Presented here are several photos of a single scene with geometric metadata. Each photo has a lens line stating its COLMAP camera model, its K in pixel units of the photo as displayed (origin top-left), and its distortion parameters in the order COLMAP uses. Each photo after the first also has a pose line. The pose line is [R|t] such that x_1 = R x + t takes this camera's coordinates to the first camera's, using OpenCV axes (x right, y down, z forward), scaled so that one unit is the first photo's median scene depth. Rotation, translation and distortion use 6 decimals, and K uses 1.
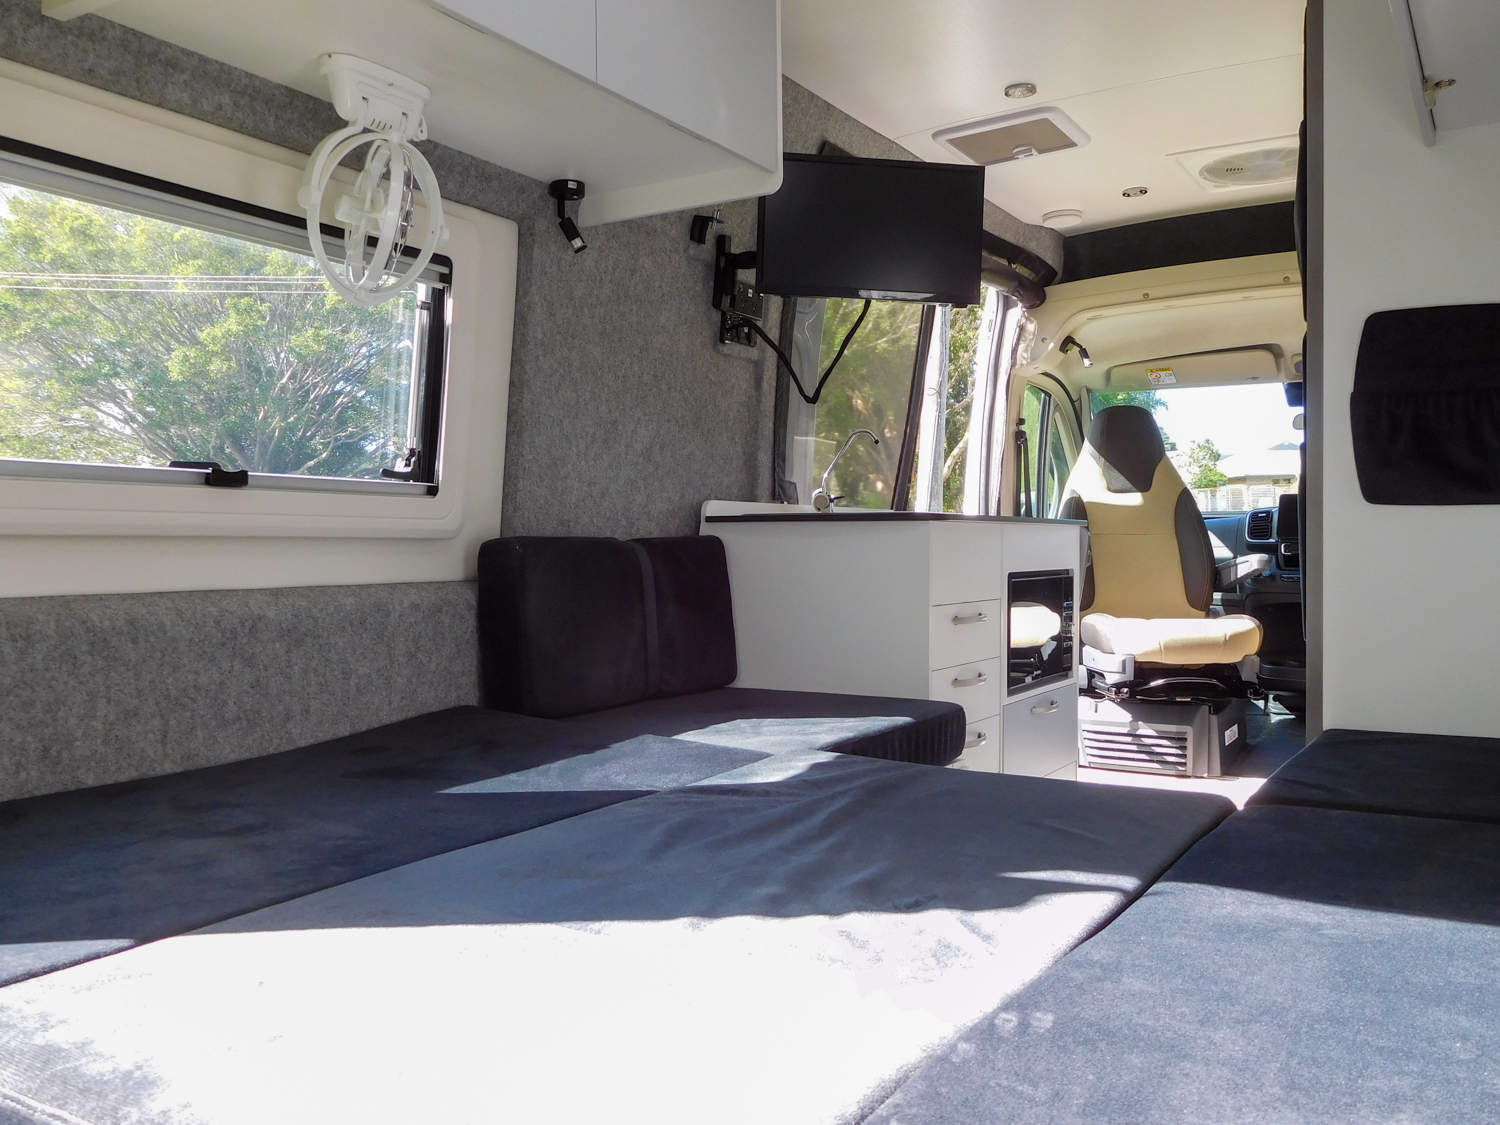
lens RADIAL K [[1265.9, 0, 758.1], [0, 1265.9, 562.2], [0, 0, 1]] dist [0.002950, -0.001041]
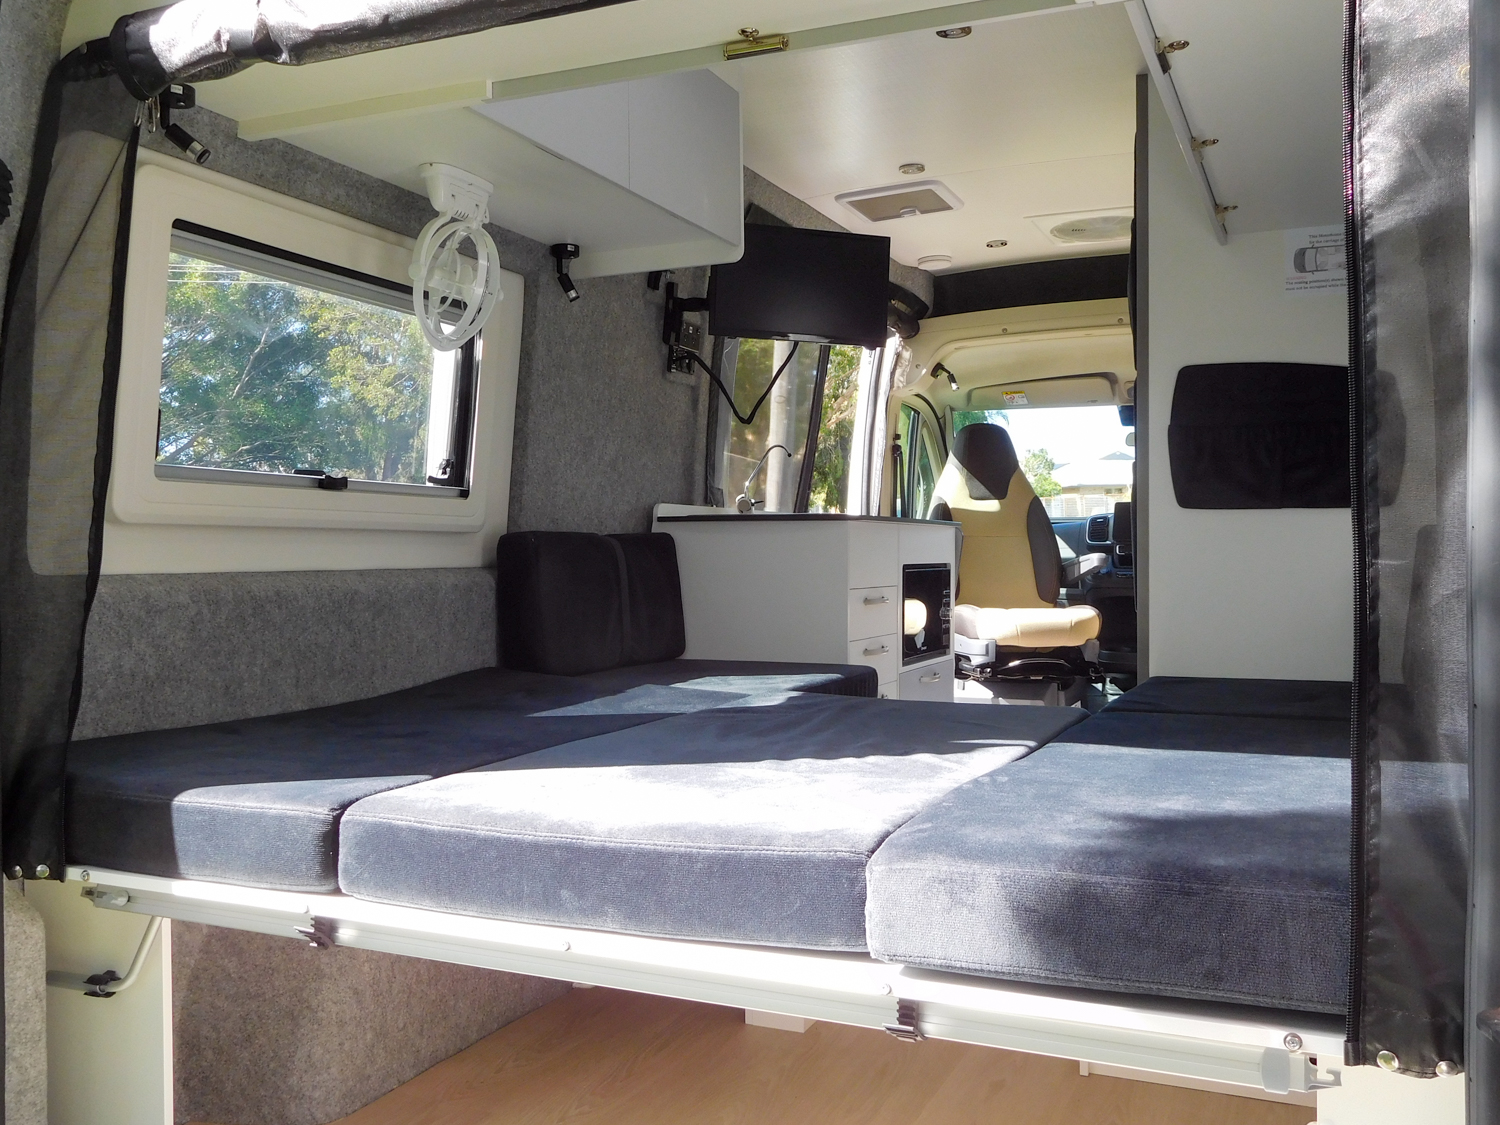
lens RADIAL K [[1345.5, 0, 750.0], [0, 1345.5, 562.5], [0, 0, 1]] dist [0.003877, 0.001425]
pose [[0.991723, -0.000028, 0.128396, -0.123710], [0.001069, 0.999967, -0.008042, 0.018004], [-0.128392, 0.008113, 0.991690, -0.284310]]
